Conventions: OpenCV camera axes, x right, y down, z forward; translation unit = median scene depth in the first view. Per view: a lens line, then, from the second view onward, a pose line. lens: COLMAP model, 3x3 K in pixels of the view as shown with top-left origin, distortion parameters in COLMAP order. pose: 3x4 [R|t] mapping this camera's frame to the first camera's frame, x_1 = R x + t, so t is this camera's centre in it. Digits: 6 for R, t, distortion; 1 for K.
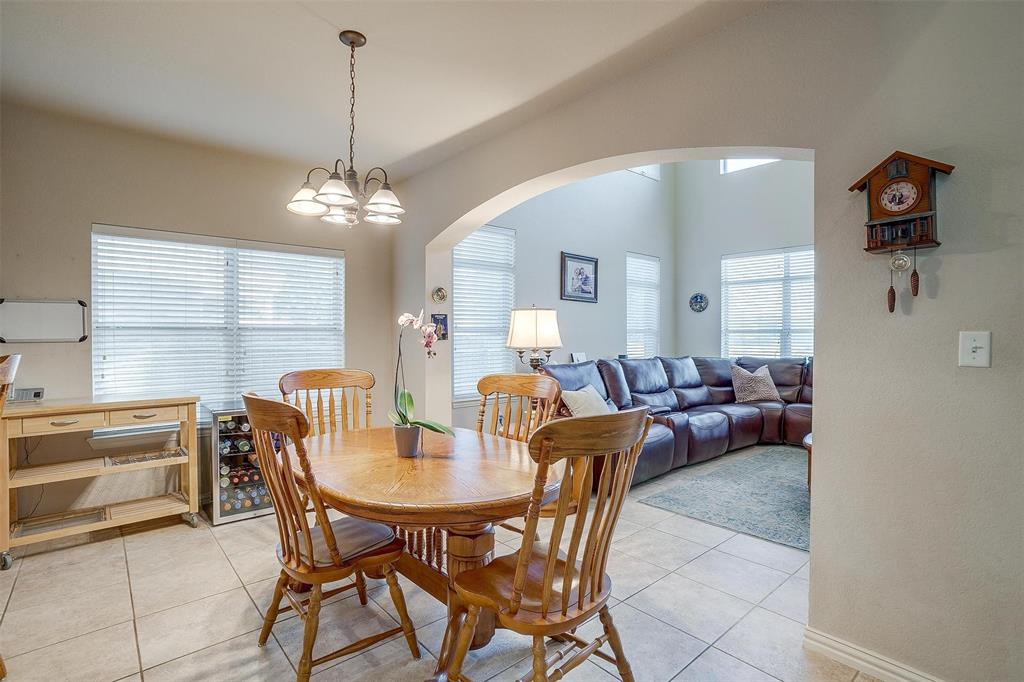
lens RADIAL K [[493.8, 0, 510.6], [0, 493.8, 342.0], [0, 0, 1]] dist [-0.060384, 0.032633]
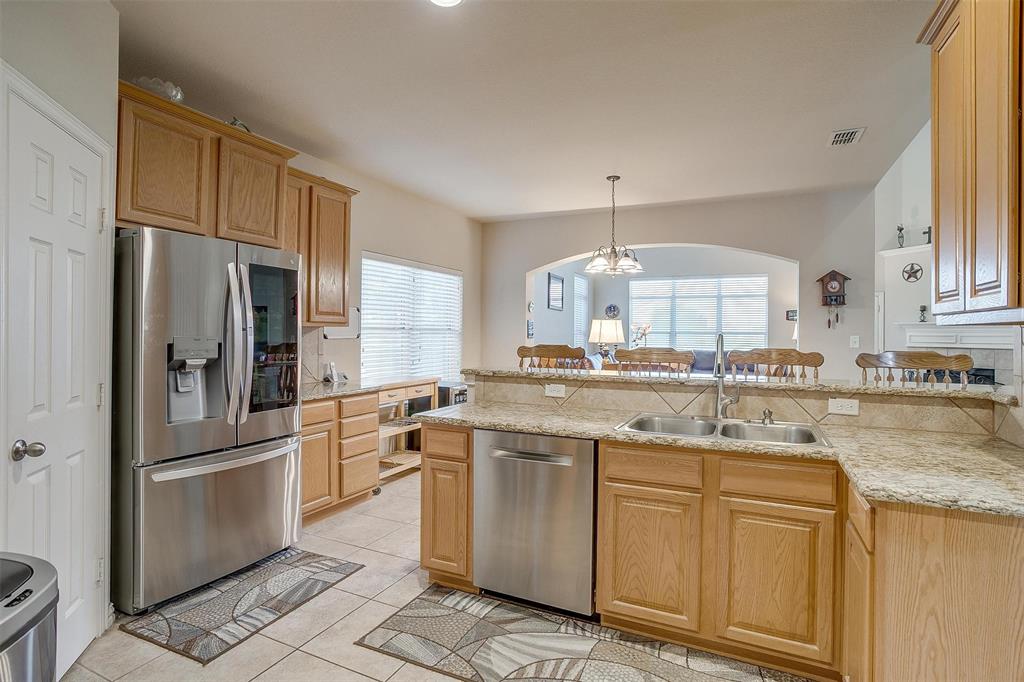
lens RADIAL K [[515.5, 0, 511.4], [0, 515.5, 335.8], [0, 0, 1]] dist [-0.055476, 0.029633]
pose [[0.917672, 0.005312, 0.397304, -0.844749], [-0.001757, 0.999955, -0.009311, 0.003811], [-0.397335, 0.007846, 0.917640, -0.382873]]
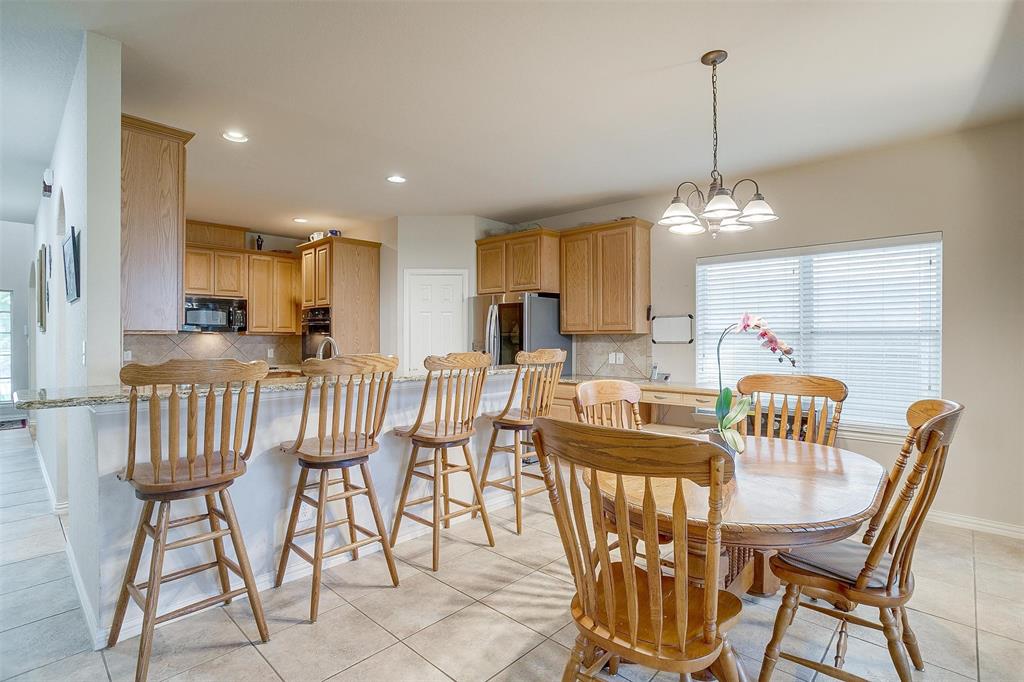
lens RADIAL K [[493.8, 0, 510.6], [0, 493.8, 342.0], [0, 0, 1]] dist [-0.060384, 0.032633]
pose [[0.097861, 0.008671, -0.995162, 0.388616], [-0.016372, 0.999841, 0.007101, -0.005242], [0.995065, 0.015598, 0.097988, 0.265272]]
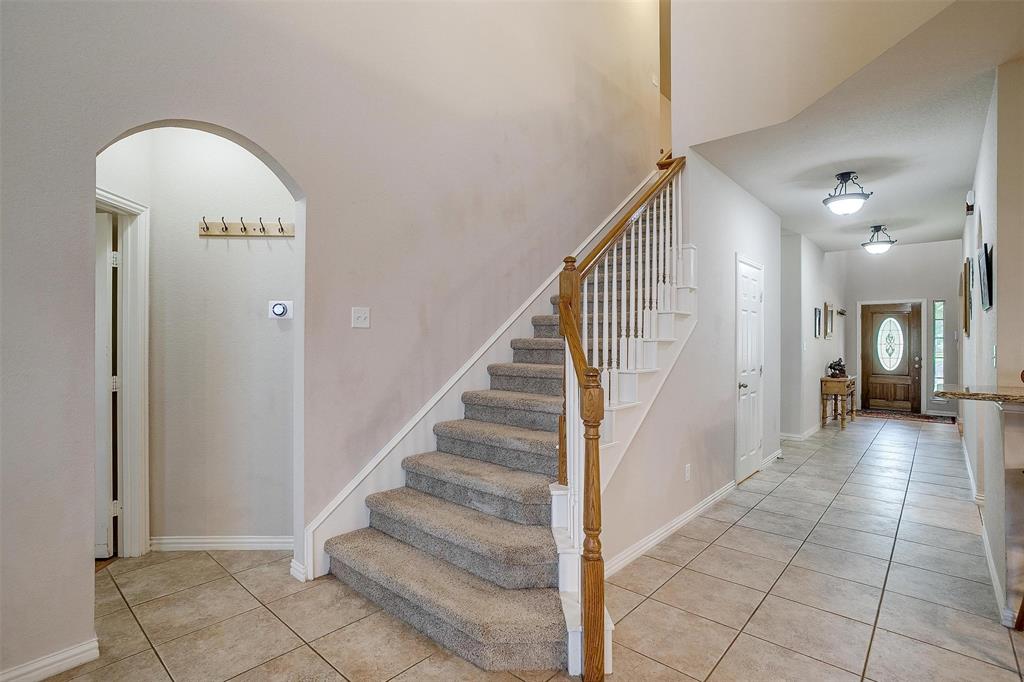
lens RADIAL K [[484.0, 0, 512.0], [0, 484.0, 341.0], [0, 0, 1]] dist [-0.017694, 0.013385]
pose [[-0.991909, -0.000409, -0.126953, 0.480742], [-0.002094, 0.999911, 0.013139, -0.006655], [0.126936, 0.013298, -0.991822, 0.363878]]
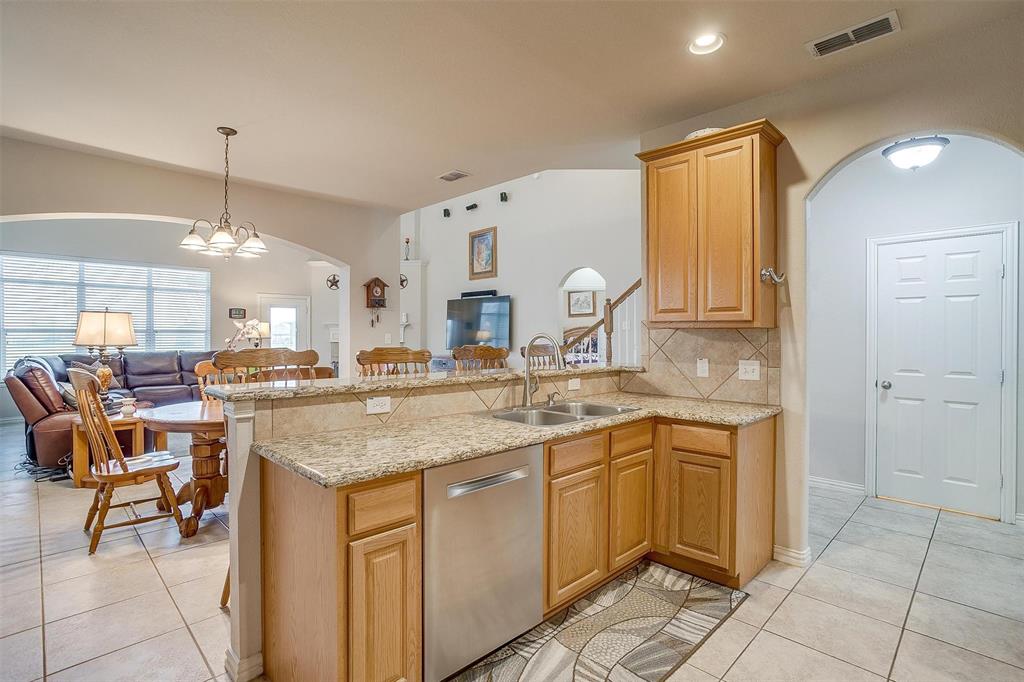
lens RADIAL K [[493.8, 0, 510.6], [0, 493.8, 342.0], [0, 0, 1]] dist [-0.060384, 0.032633]
pose [[-0.066140, -0.014552, 0.997704, -1.047791], [0.011535, 0.999816, 0.015347, -0.002533], [-0.997744, 0.012523, -0.065960, 0.139742]]
